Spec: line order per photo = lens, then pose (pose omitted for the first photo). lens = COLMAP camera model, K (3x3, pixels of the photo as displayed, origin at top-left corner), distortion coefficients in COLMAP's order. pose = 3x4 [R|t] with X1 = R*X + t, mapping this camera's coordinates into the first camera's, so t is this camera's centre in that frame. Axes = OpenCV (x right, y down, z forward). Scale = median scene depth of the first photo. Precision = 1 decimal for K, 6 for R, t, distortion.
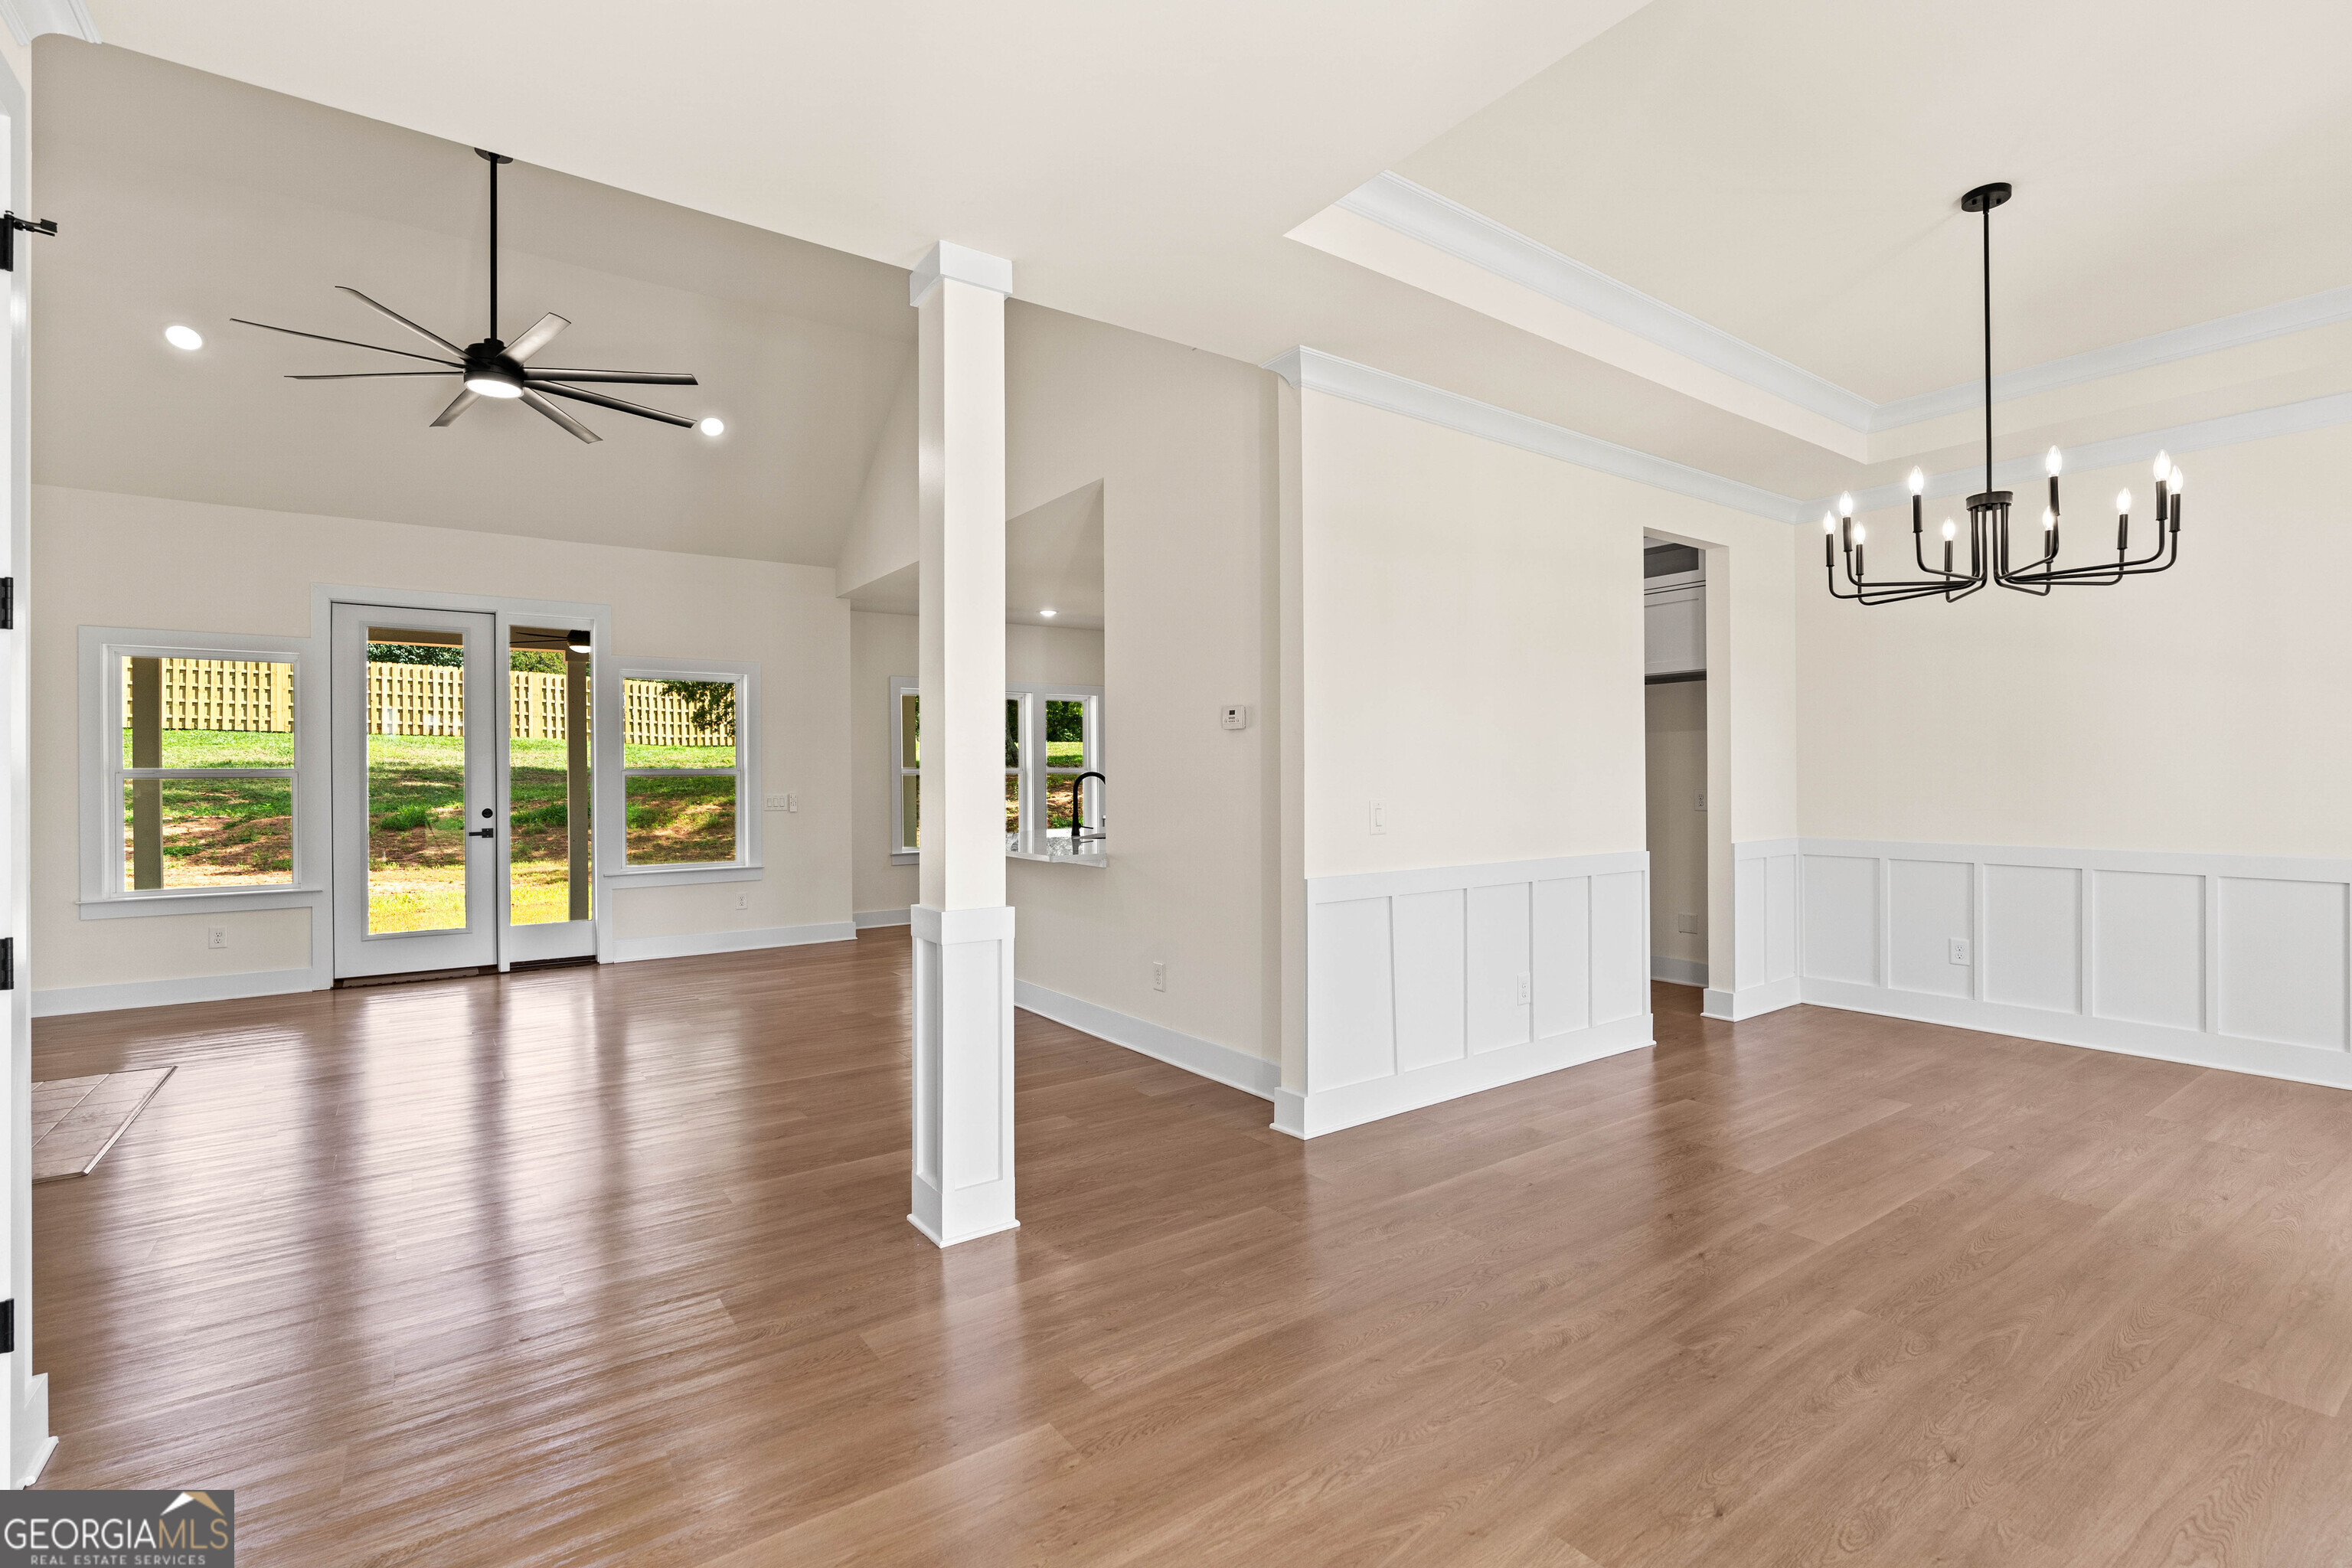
lens RADIAL K [[1068.6, 0, 1176.6], [0, 1068.6, 774.5], [0, 0, 1]] dist [-0.003461, 0.000605]
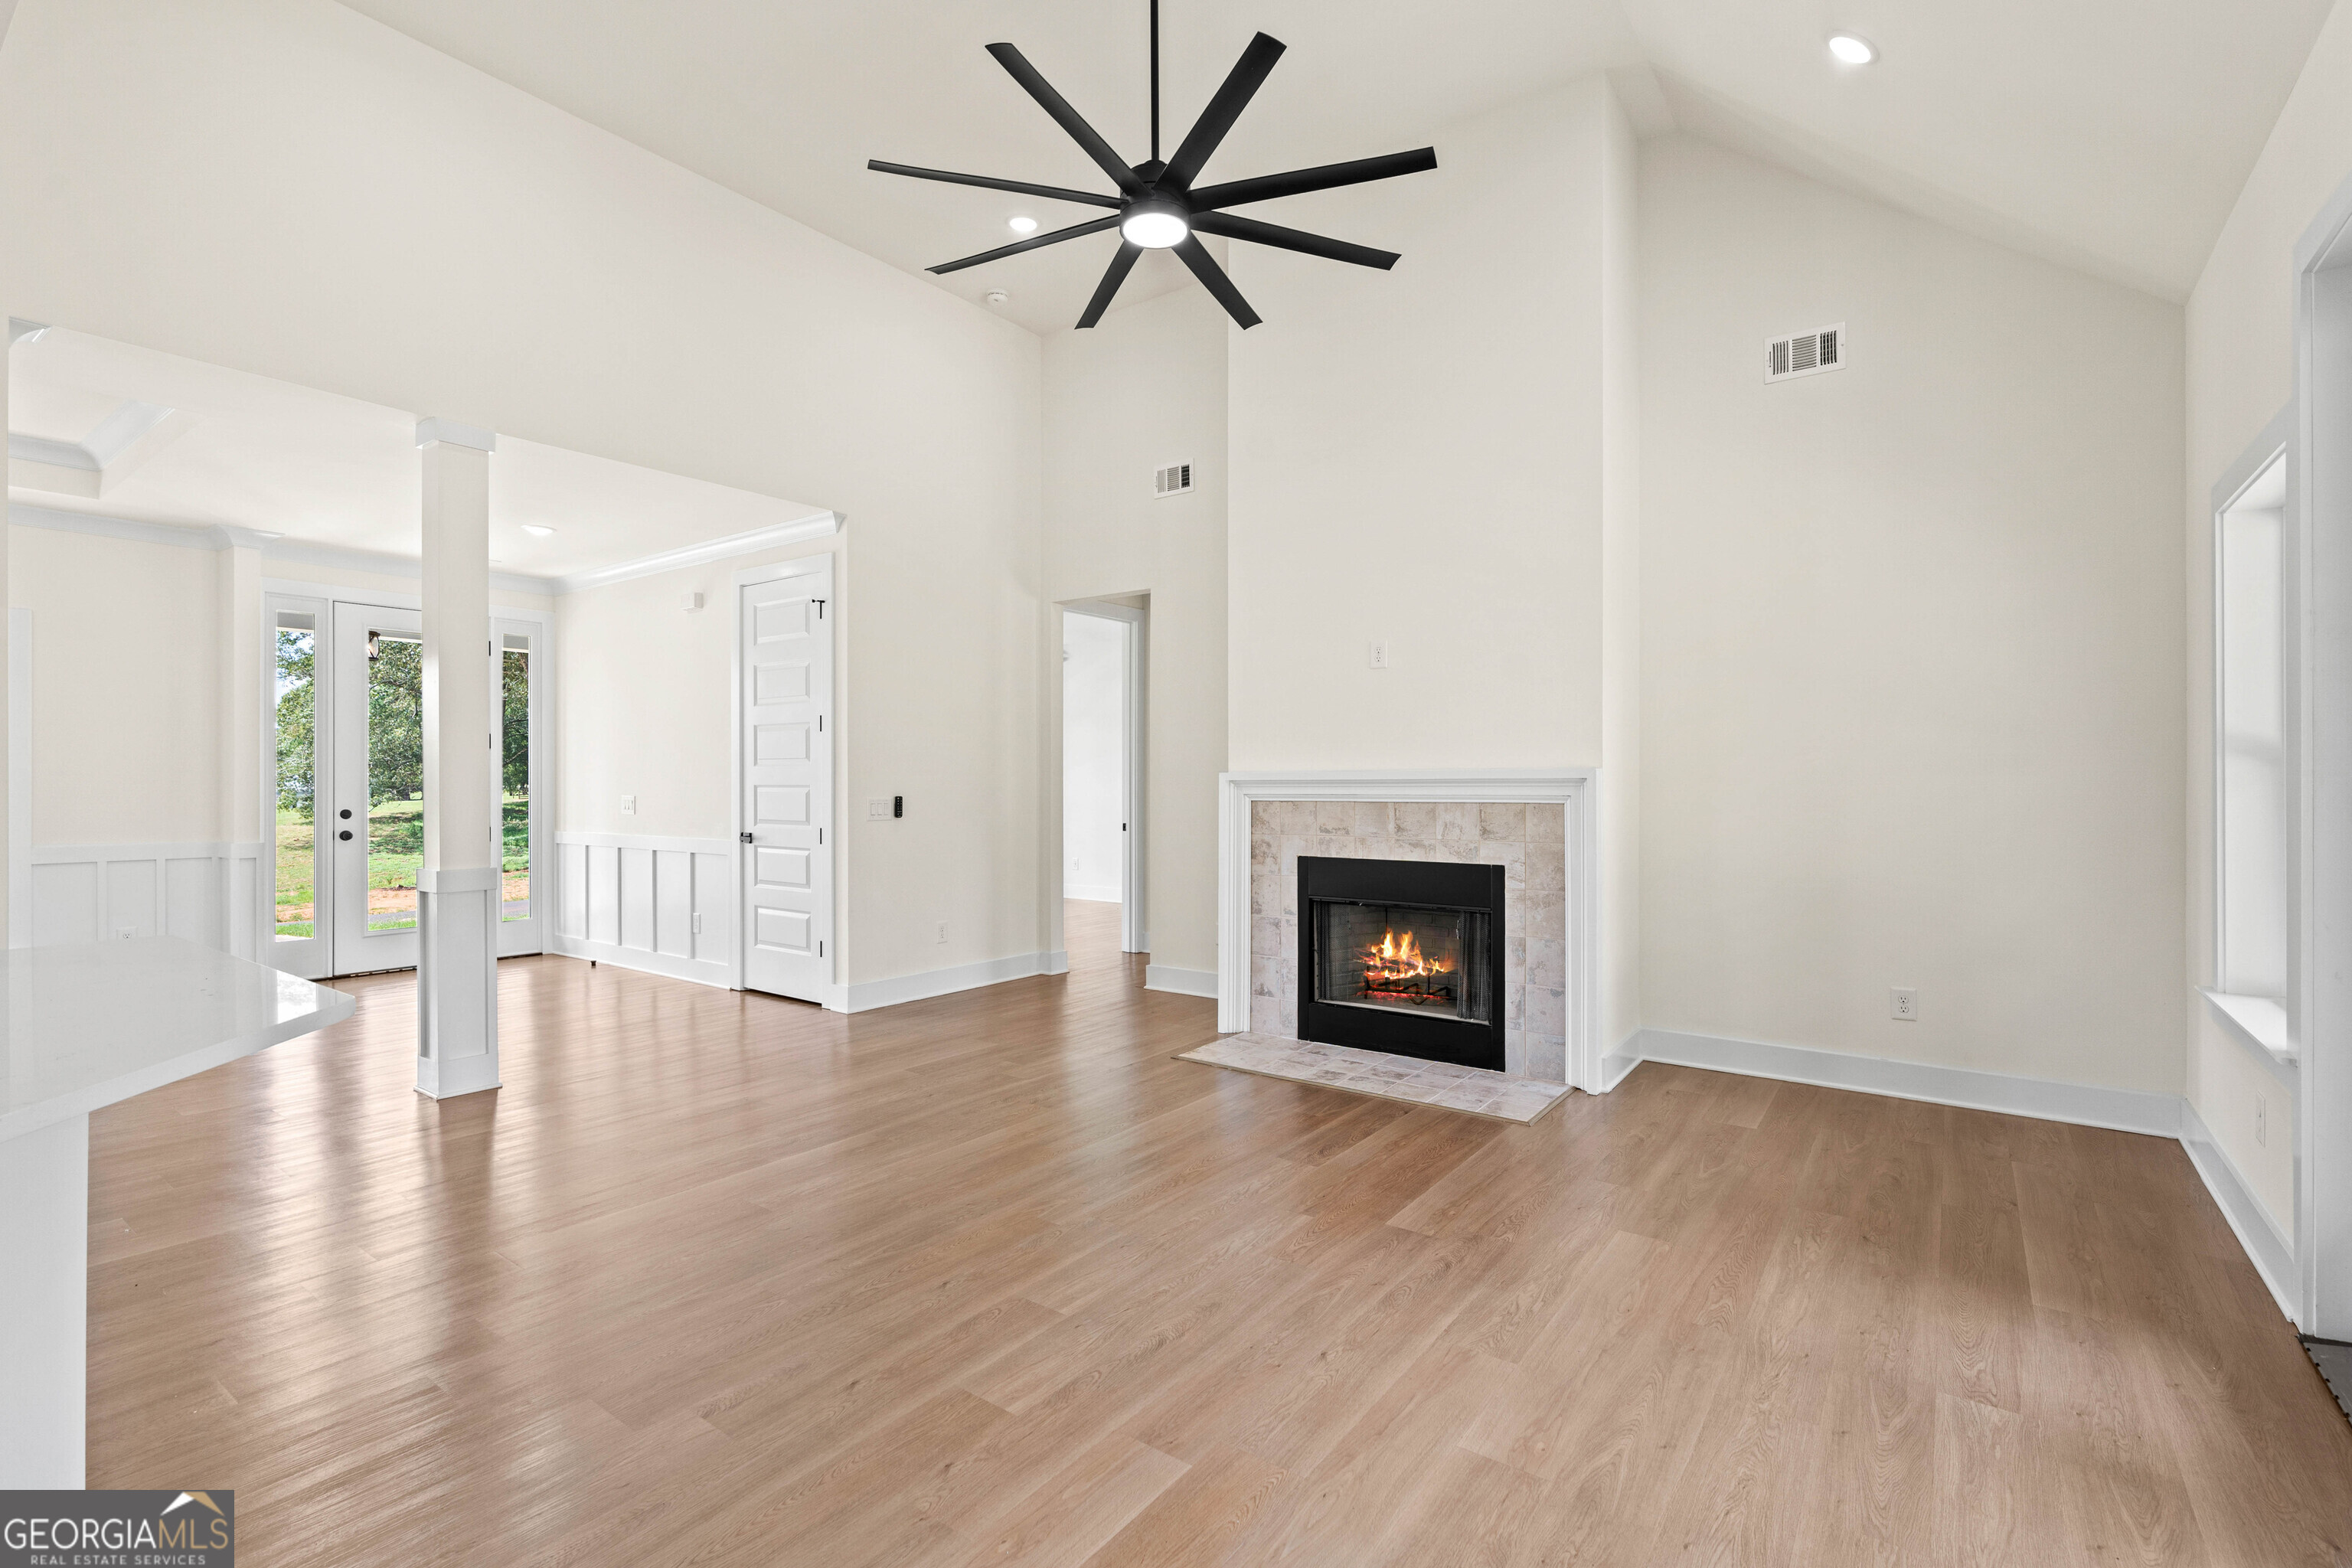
lens RADIAL K [[1075.9, 0, 1180.2], [0, 1075.9, 778.0], [0, 0, 1]] dist [-0.010955, 0.000367]
pose [[-0.950279, 0.005744, -0.311347, -0.341985], [0.008260, 0.999943, -0.006763, 0.008865], [0.311290, -0.008999, -0.950272, 1.352146]]
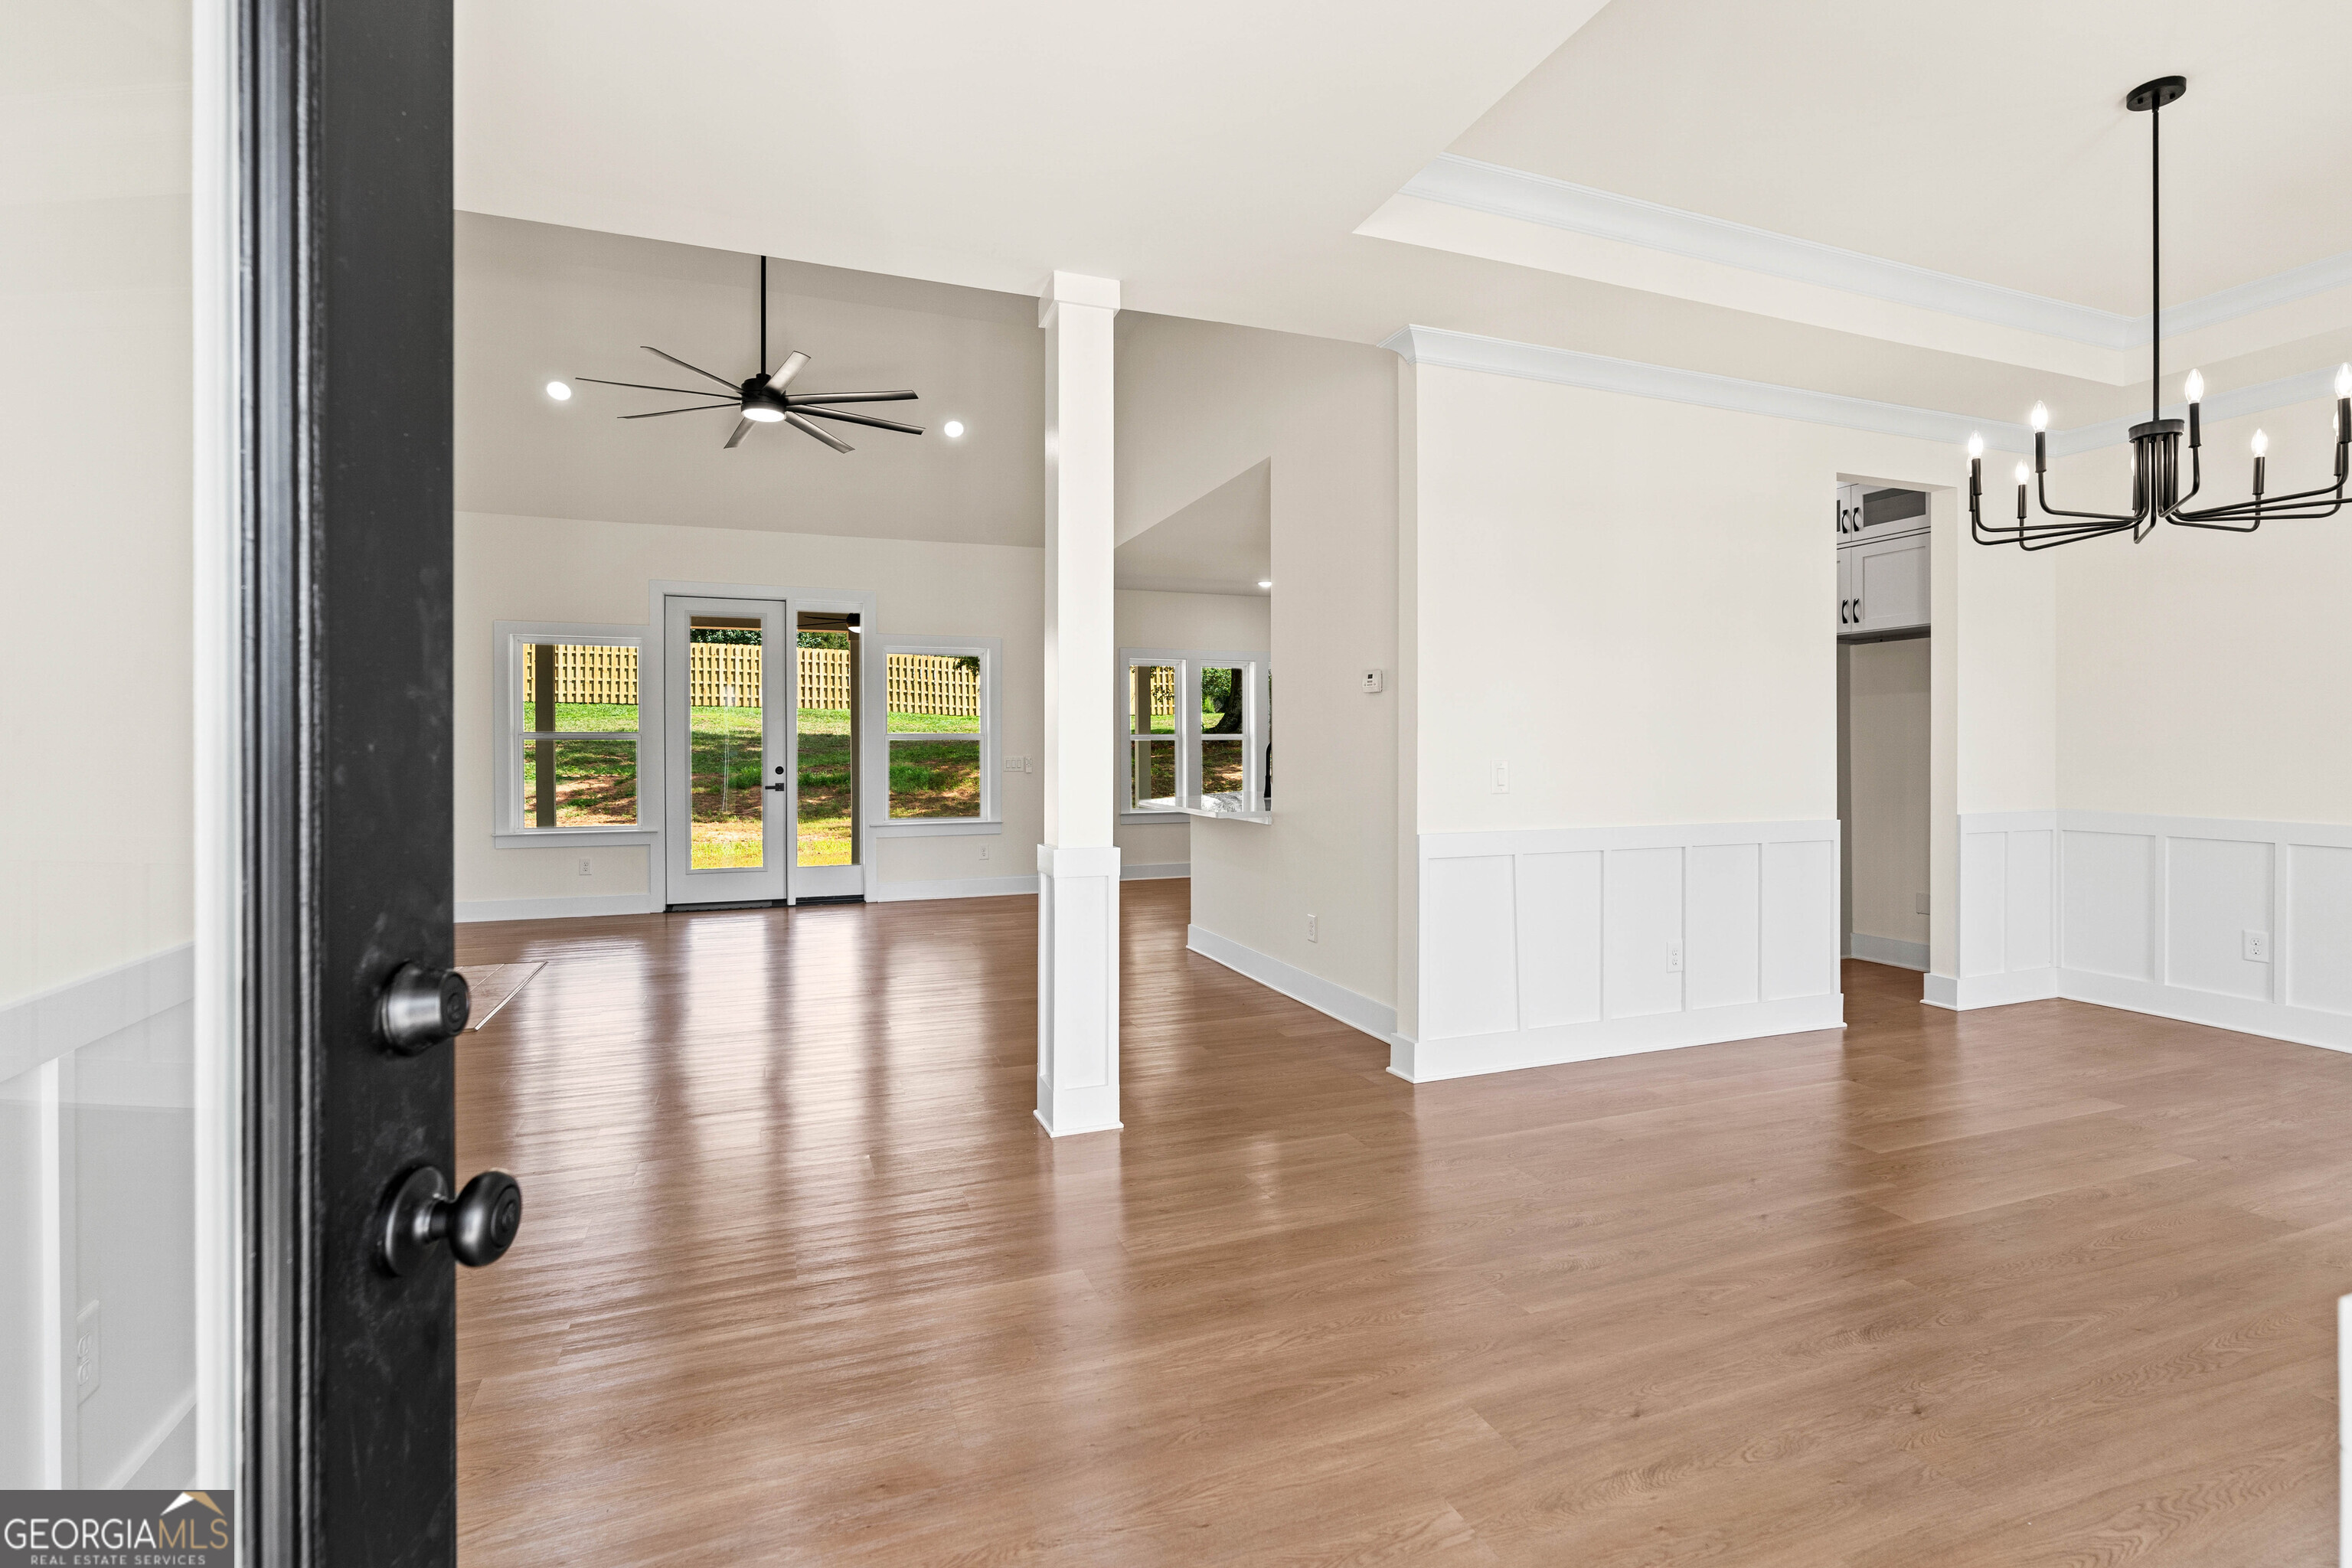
lens RADIAL K [[1077.0, 0, 1180.1], [0, 1077.0, 750.7], [0, 0, 1]] dist [-0.000823, -0.000145]
pose [[0.967451, 0.005537, -0.252997, 0.100467], [-0.004164, 0.999974, 0.005961, 0.006467], [0.253023, -0.004713, 0.967449, -0.047657]]
